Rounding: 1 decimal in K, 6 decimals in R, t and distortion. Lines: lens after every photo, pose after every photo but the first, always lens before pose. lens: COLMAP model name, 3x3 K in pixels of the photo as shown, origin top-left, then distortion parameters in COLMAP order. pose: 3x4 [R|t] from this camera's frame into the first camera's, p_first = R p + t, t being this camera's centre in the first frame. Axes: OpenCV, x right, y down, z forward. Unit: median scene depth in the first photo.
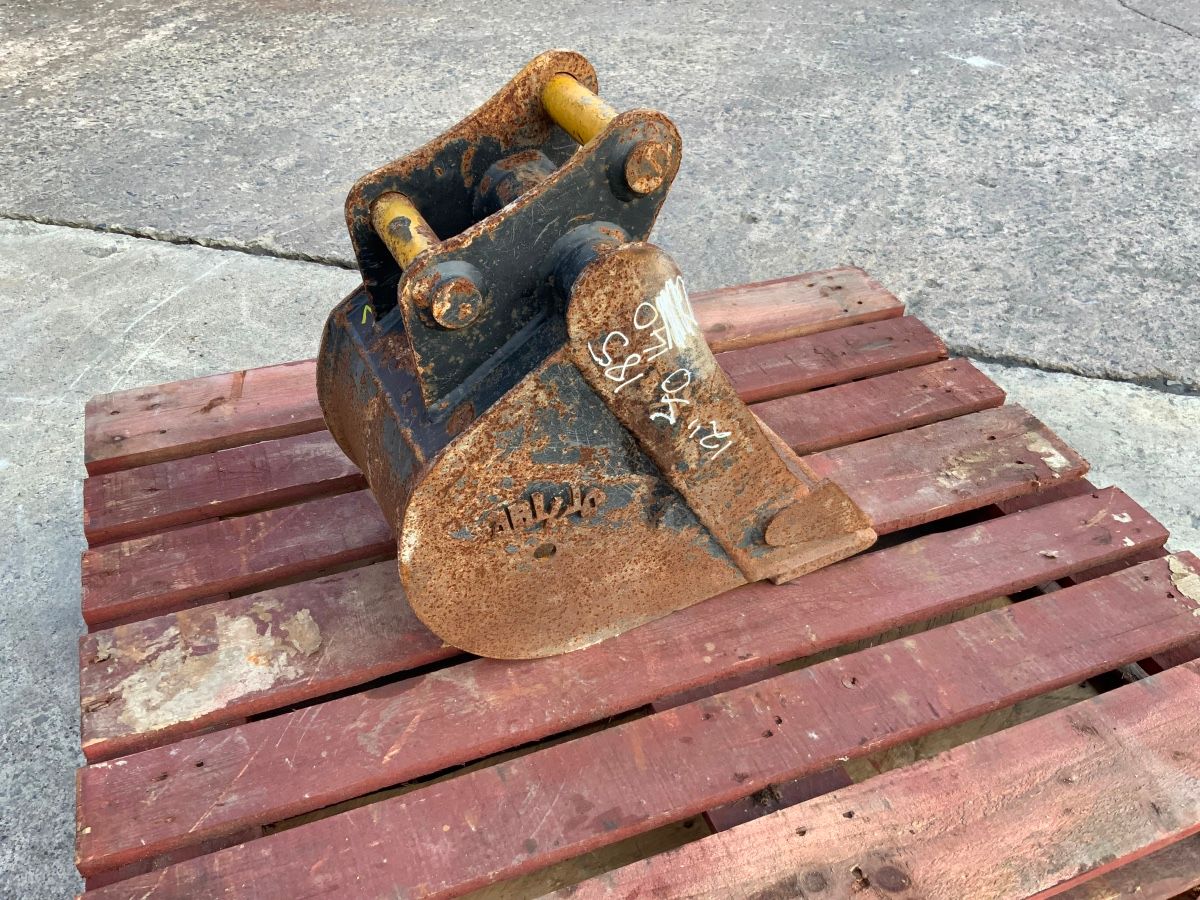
lens RADIAL K [[993.8, 0, 600.5], [0, 993.8, 447.3], [0, 0, 1]] dist [0.066917, -0.137943]
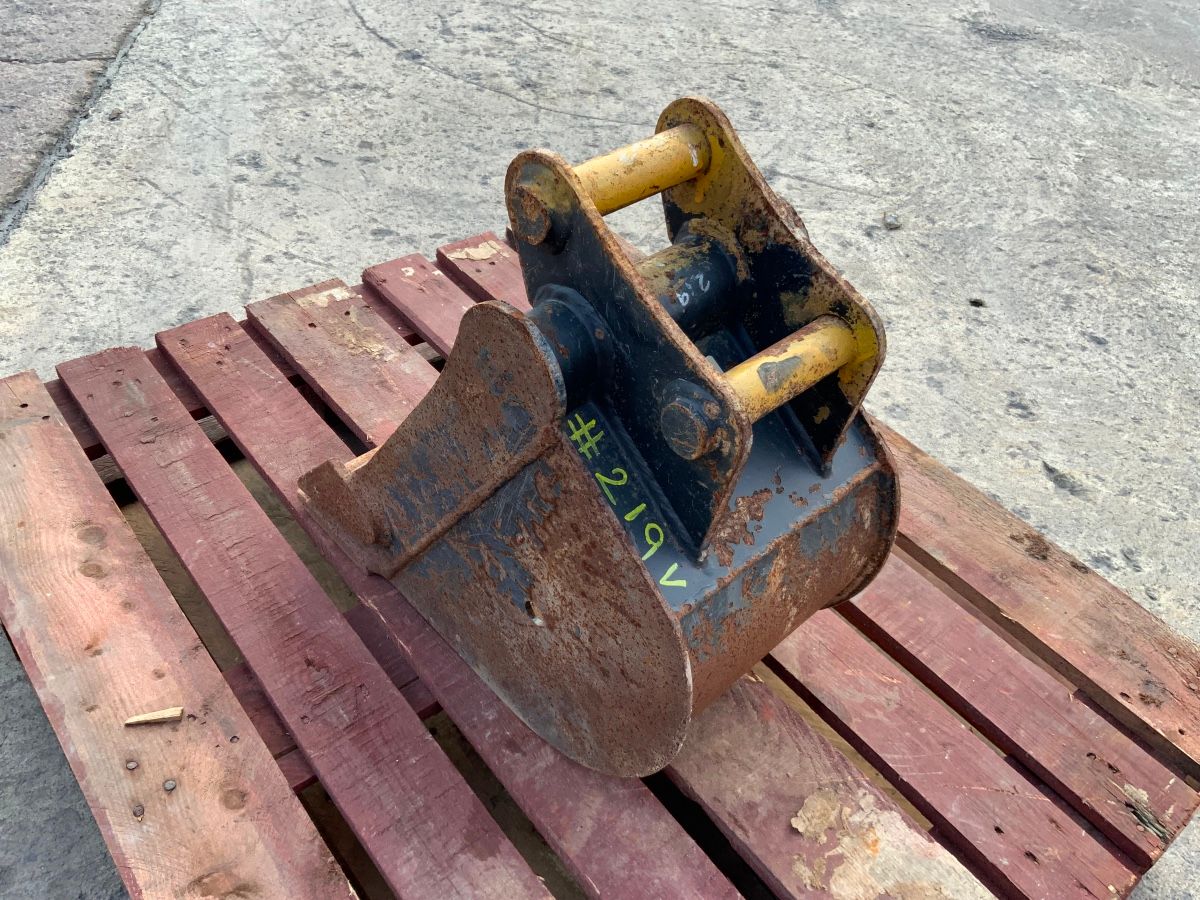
lens RADIAL K [[993.8, 0, 599.3], [0, 993.8, 452.6], [0, 0, 1]] dist [0.066917, -0.137943]
pose [[-0.301001, -0.689061, 0.659237, -0.677363], [0.511472, 0.466802, 0.721452, -0.782935], [-0.804857, 0.554339, 0.211927, 0.896004]]
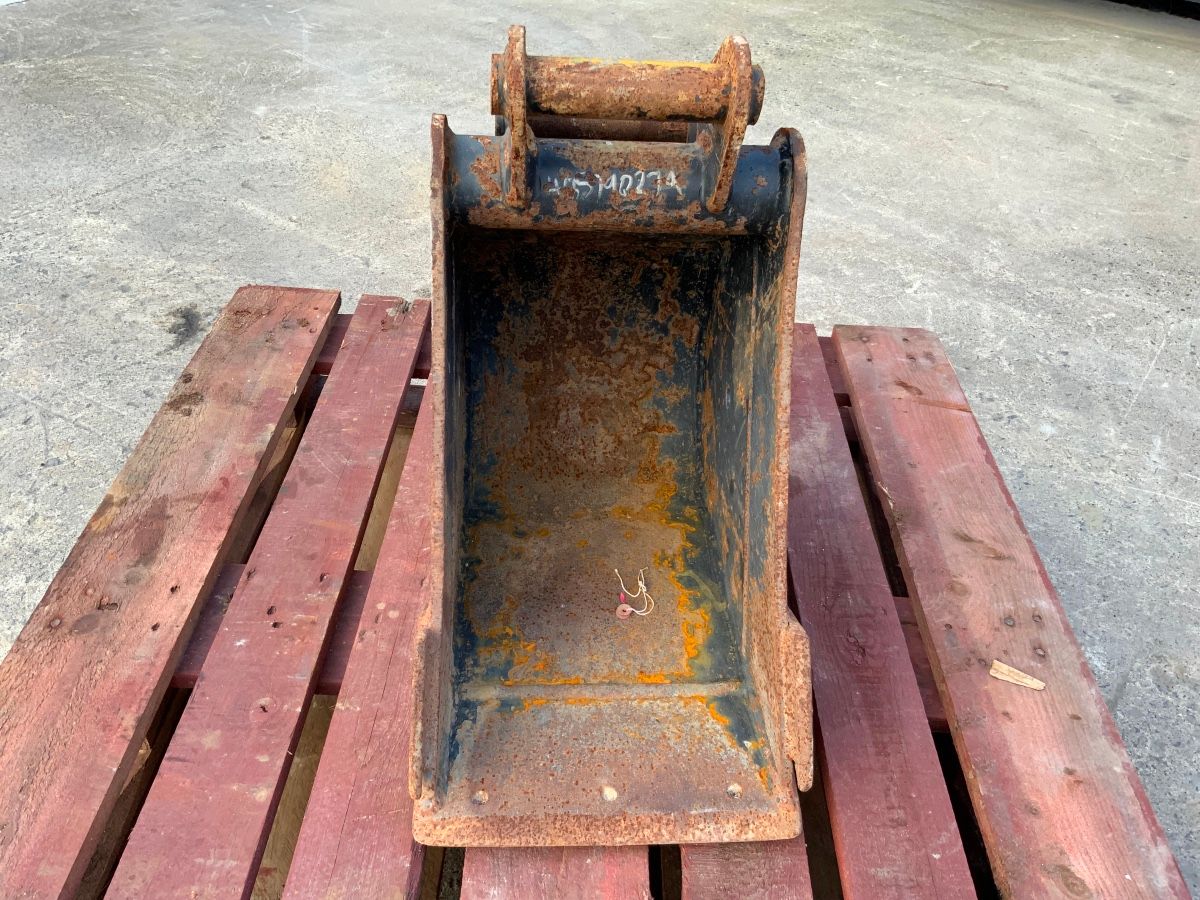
lens RADIAL K [[993.8, 0, 601.4], [0, 993.8, 448.4], [0, 0, 1]] dist [0.066917, -0.137943]
pose [[-0.380936, 0.527276, -0.759518, 0.747620], [-0.628251, 0.455084, 0.631030, -0.653545], [0.678371, 0.717551, 0.157904, 0.991342]]
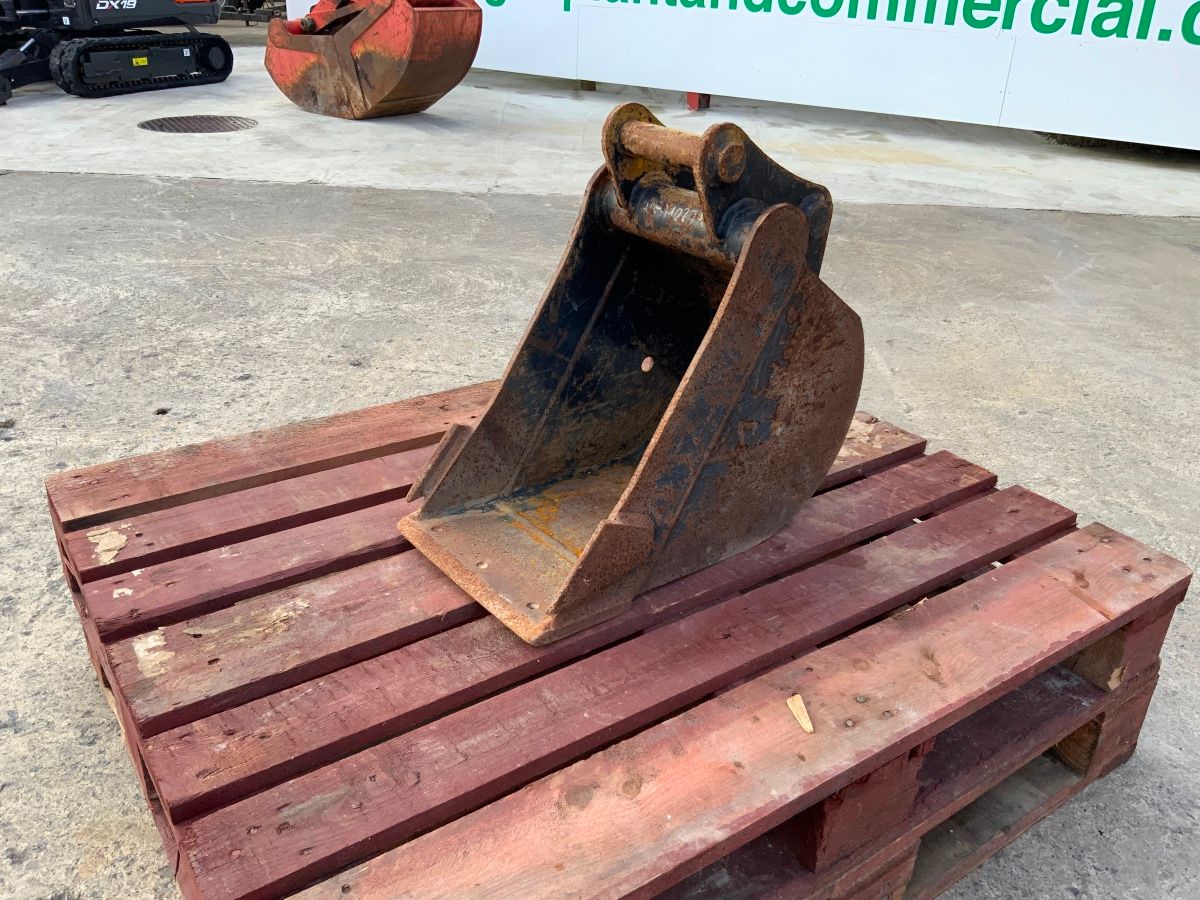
lens RADIAL K [[993.8, 0, 598.1], [0, 993.8, 448.3], [0, 0, 1]] dist [0.066917, -0.137943]
pose [[-0.970486, 0.043691, -0.237167, 0.399752], [-0.197241, 0.422049, 0.884856, -1.227046], [0.138756, 0.905520, -0.400975, 1.754610]]
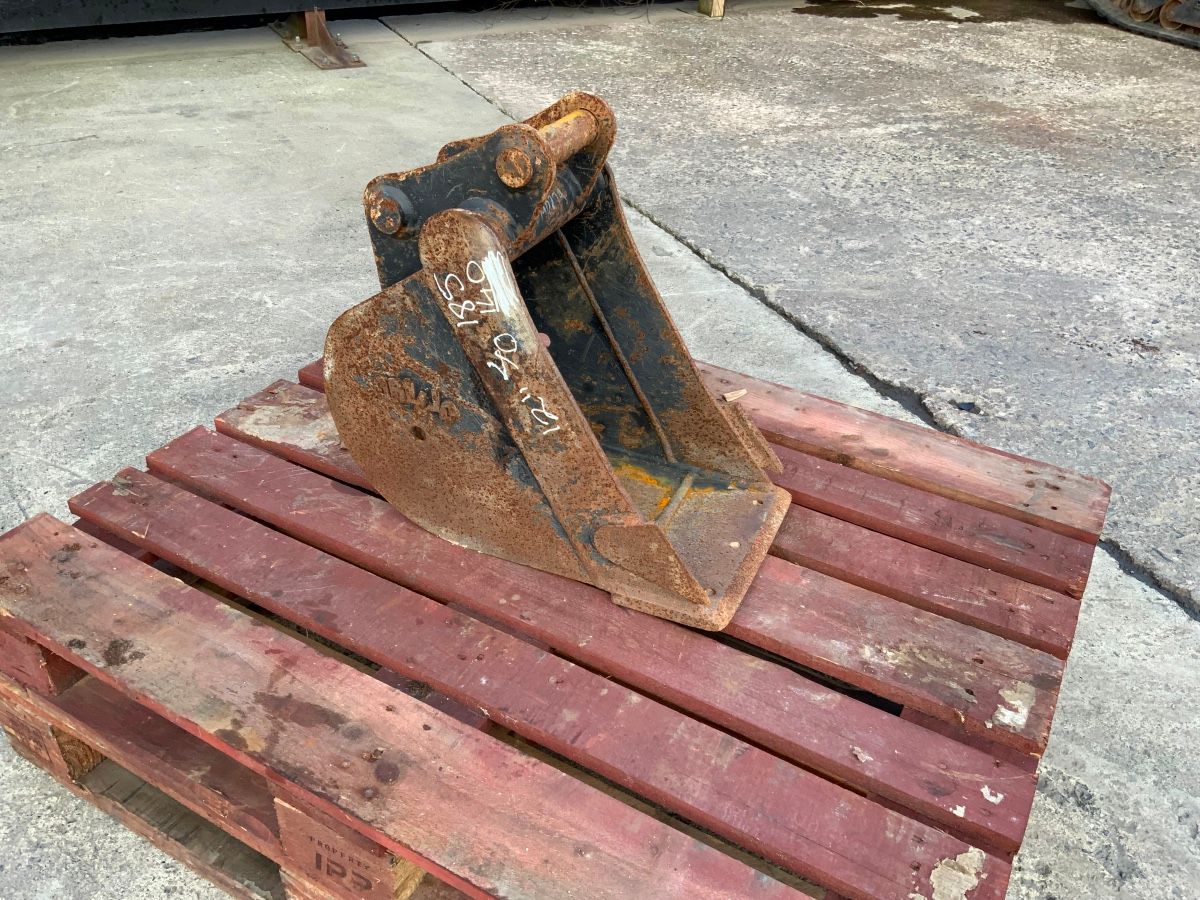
lens RADIAL K [[993.8, 0, 599.5], [0, 993.8, 451.5], [0, 0, 1]] dist [0.066917, -0.137943]
pose [[0.633291, 0.429924, -0.643512, 0.963140], [-0.501301, 0.861366, 0.082132, -0.104684], [0.589610, 0.270579, 0.761017, 0.140914]]
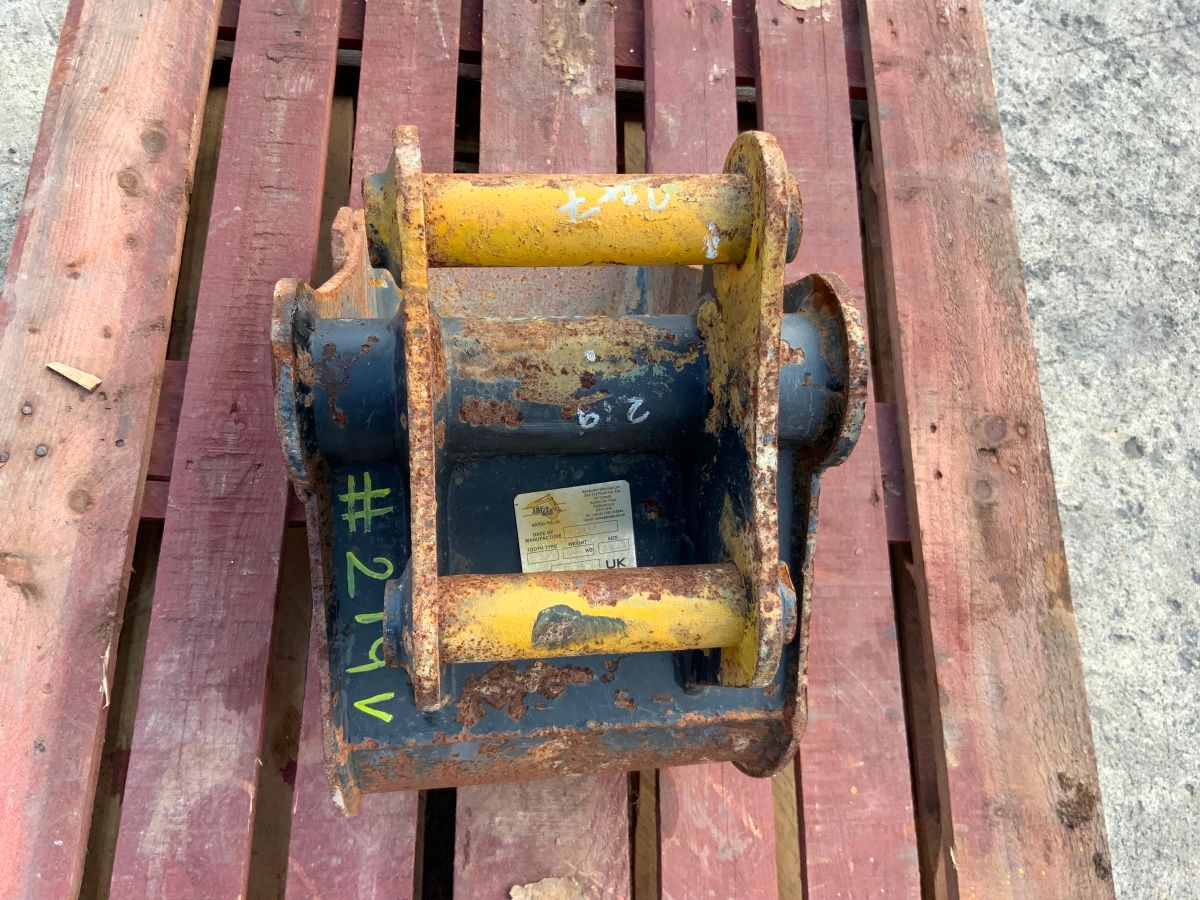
lens RADIAL K [[993.8, 0, 602.3], [0, 993.8, 448.2], [0, 0, 1]] dist [0.066917, -0.137943]
pose [[0.367224, -0.874823, 0.315962, -0.249565], [0.486534, 0.470182, 0.736351, -0.600995], [-0.792736, -0.116679, 0.598293, 0.610353]]
